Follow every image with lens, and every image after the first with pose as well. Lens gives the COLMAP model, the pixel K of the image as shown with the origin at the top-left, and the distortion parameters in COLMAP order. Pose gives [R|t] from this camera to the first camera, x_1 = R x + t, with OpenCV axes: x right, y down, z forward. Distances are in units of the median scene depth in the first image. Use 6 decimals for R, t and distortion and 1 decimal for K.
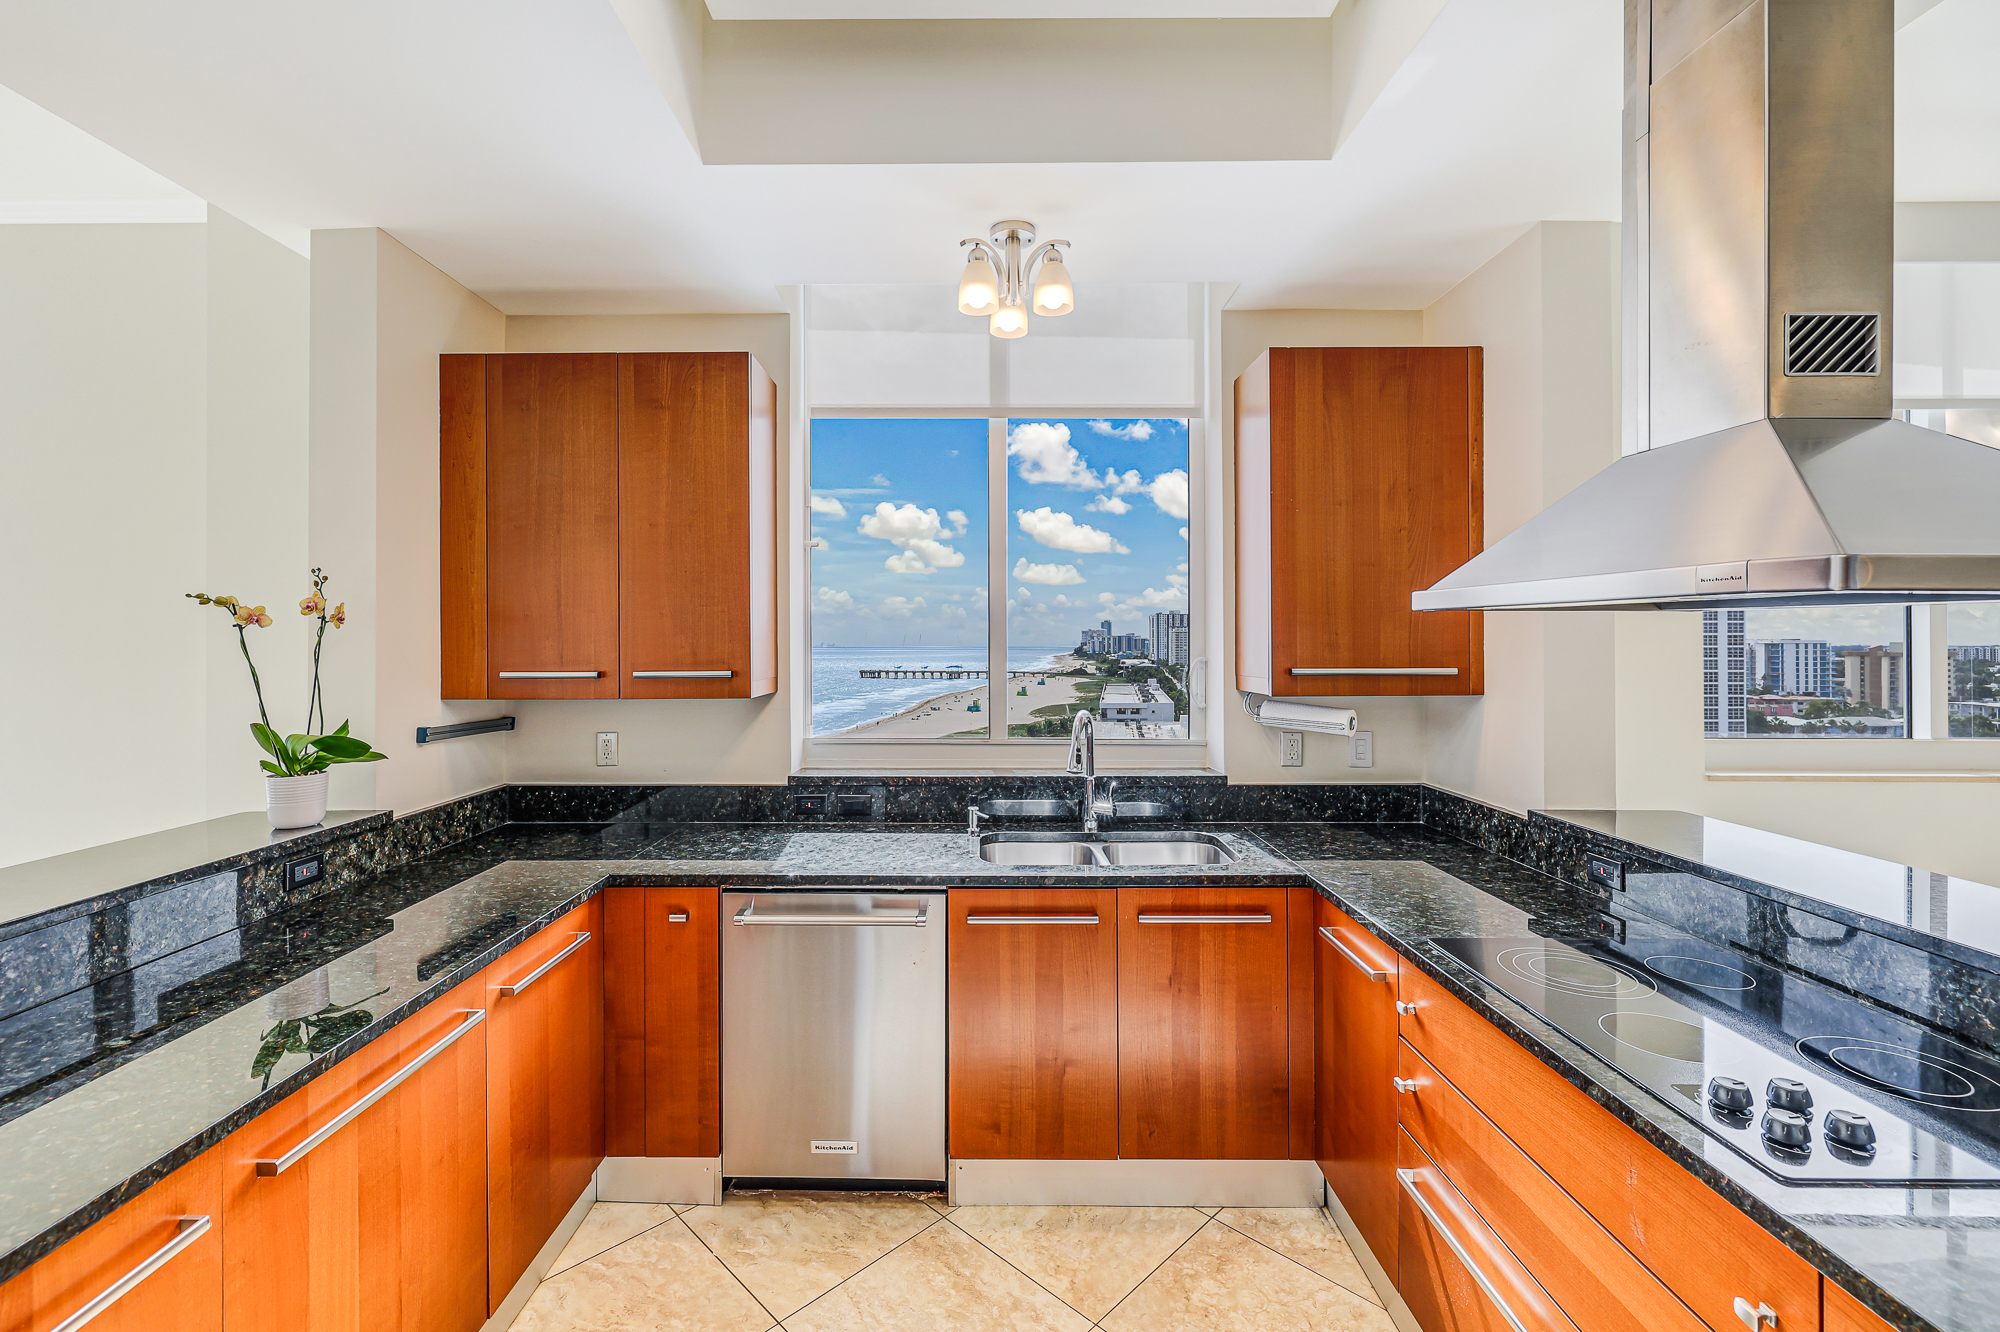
lens RADIAL K [[847.2, 0, 962.4], [0, 847.2, 632.3], [0, 0, 1]] dist [-0.000064, -0.000620]
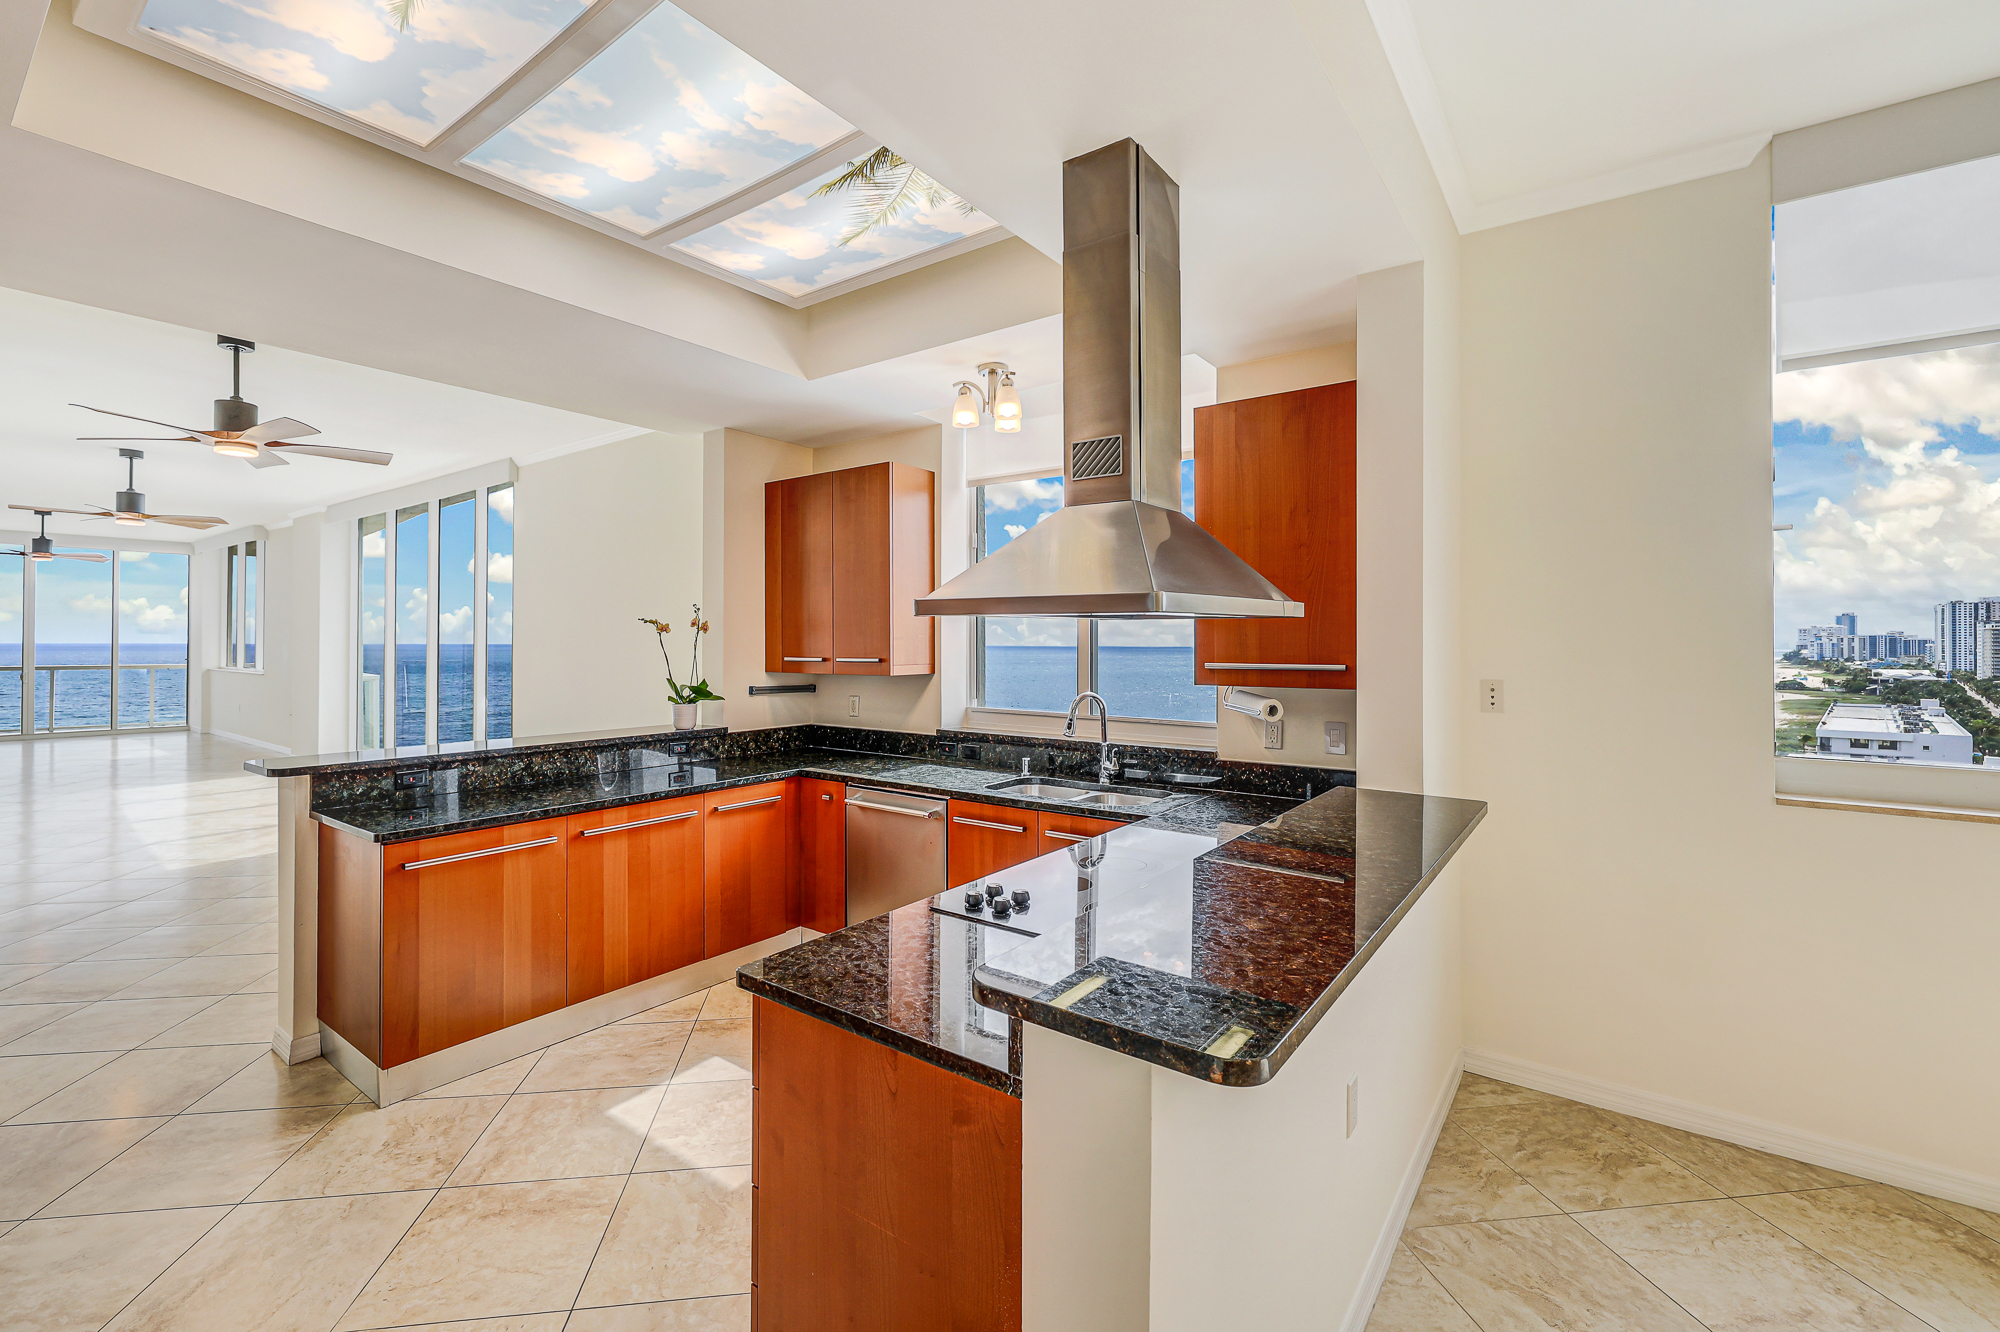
lens RADIAL K [[847.2, 0, 968.1], [0, 847.2, 624.0], [0, 0, 1]] dist [-0.000064, -0.000620]
pose [[0.802637, -0.009462, -0.596393, 0.831968], [0.003531, 0.999932, -0.011113, -0.002057], [0.596457, 0.006814, 0.802616, -0.208222]]
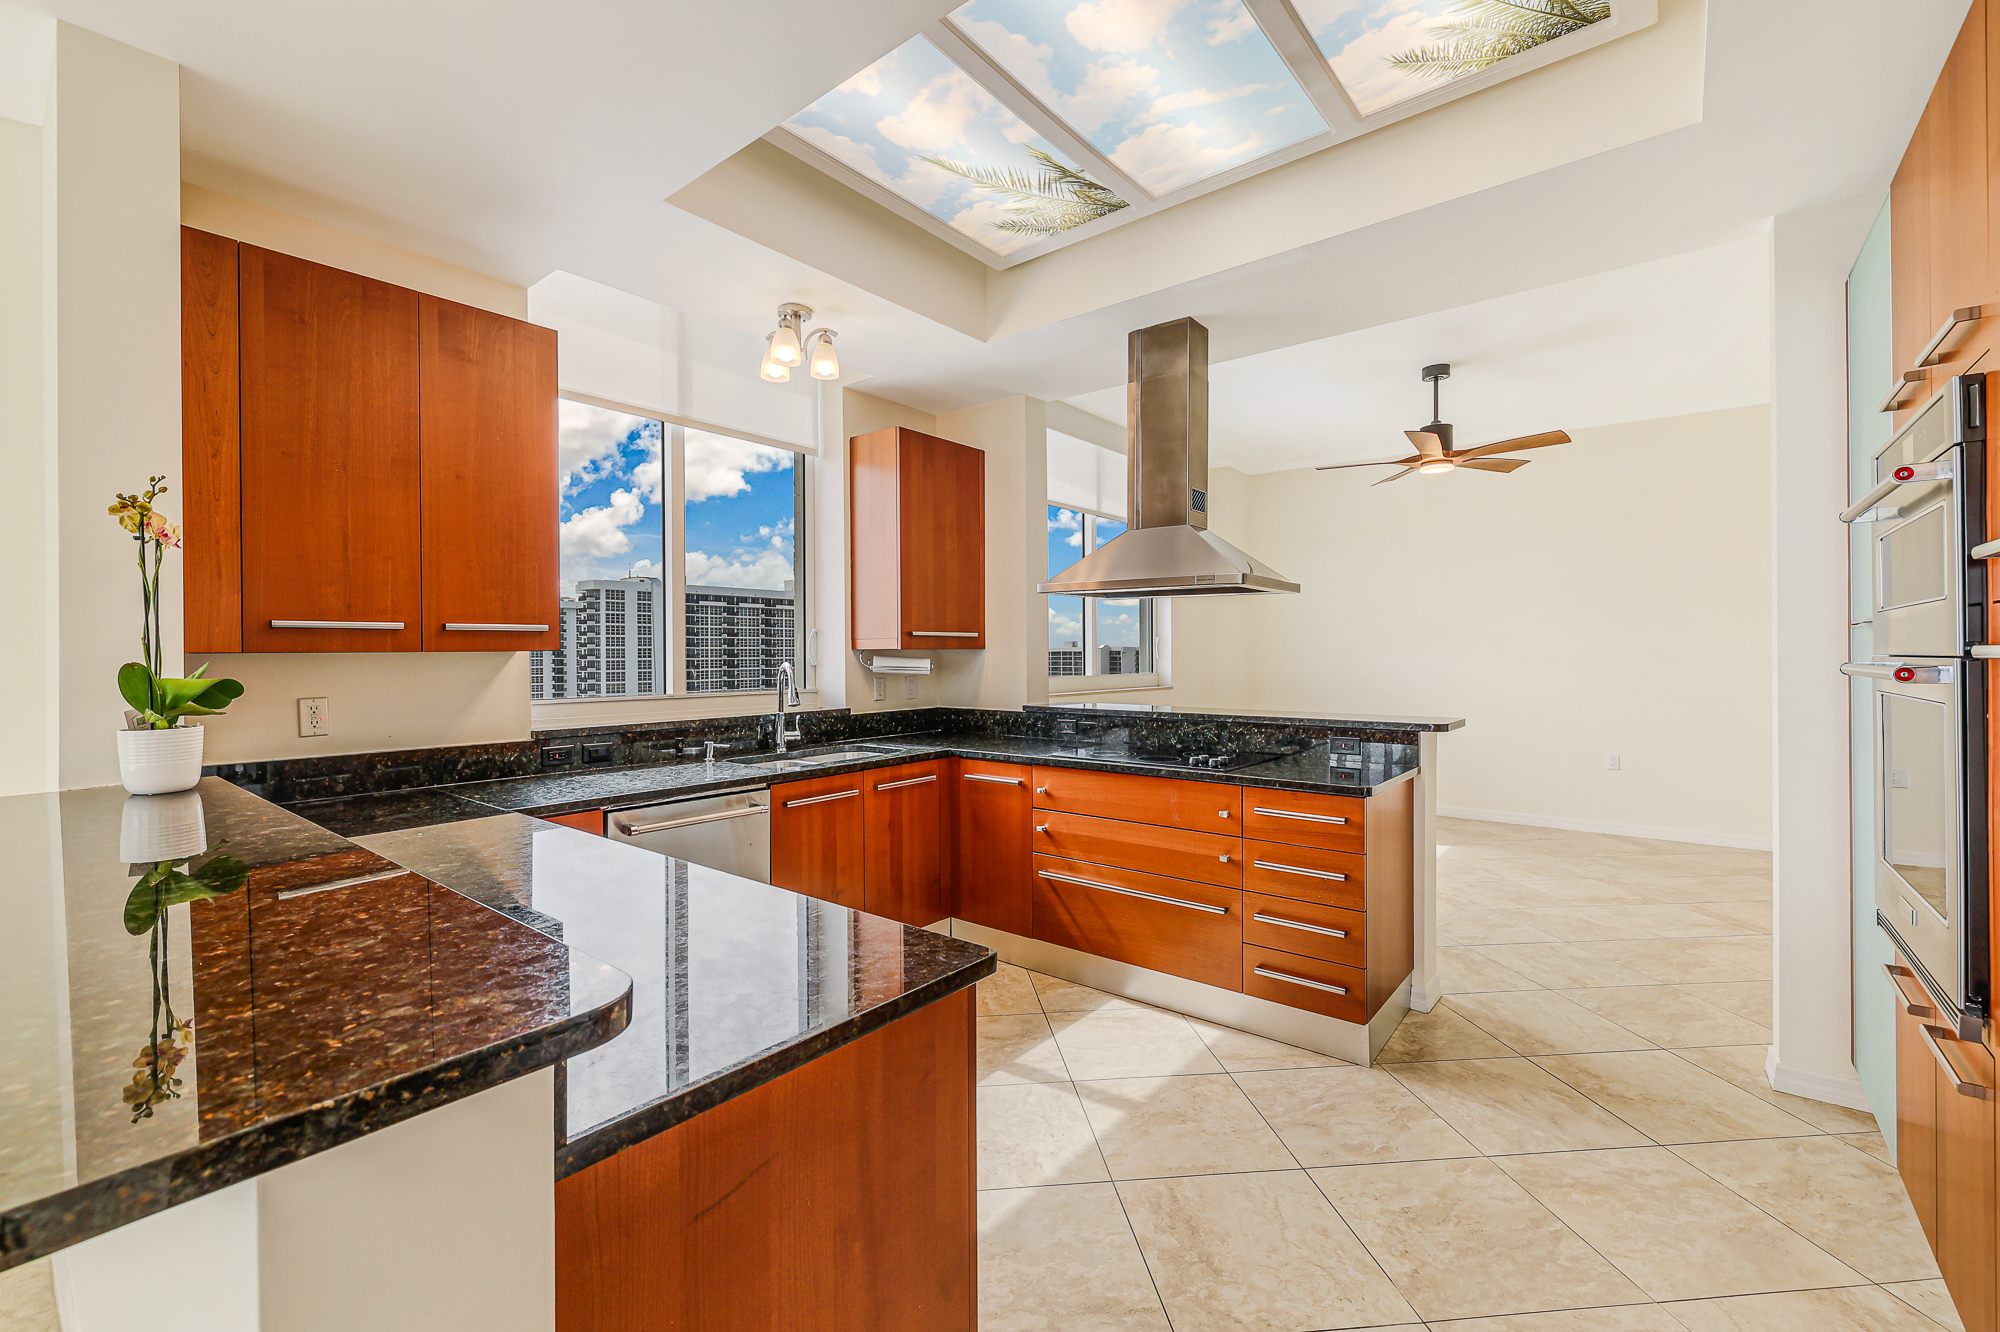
lens RADIAL K [[847.2, 0, 971.8], [0, 847.2, 646.8], [0, 0, 1]] dist [-0.000064, -0.000620]
pose [[0.633638, 0.004192, 0.773618, -0.751463], [-0.005563, 0.999984, -0.000863, 0.069975], [-0.773609, -0.003757, 0.633652, -0.094545]]
